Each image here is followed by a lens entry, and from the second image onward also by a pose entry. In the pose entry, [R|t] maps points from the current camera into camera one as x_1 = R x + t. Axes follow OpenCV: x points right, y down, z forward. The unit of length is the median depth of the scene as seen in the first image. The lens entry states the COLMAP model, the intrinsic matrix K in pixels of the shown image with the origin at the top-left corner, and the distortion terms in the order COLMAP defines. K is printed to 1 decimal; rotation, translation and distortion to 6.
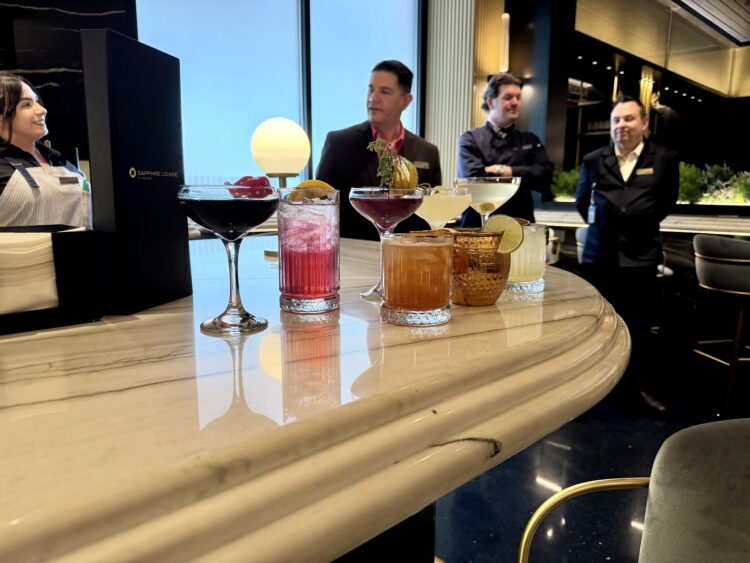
lens RADIAL K [[520.3, 0, 376.9], [0, 520.3, 277.4], [0, 0, 1]] dist [0.052125, -0.071285]
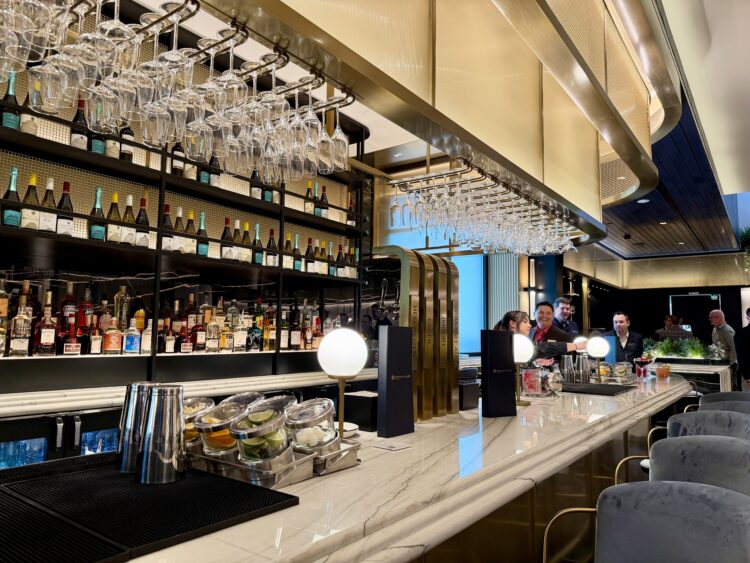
lens RADIAL K [[520.3, 0, 376.9], [0, 520.3, 277.4], [0, 0, 1]] dist [0.052125, -0.071285]
pose [[0.981710, 0.024132, 0.188849, -0.478595], [0.030002, 0.959931, -0.278625, 0.059839], [-0.188006, 0.279195, 0.941650, -0.489878]]
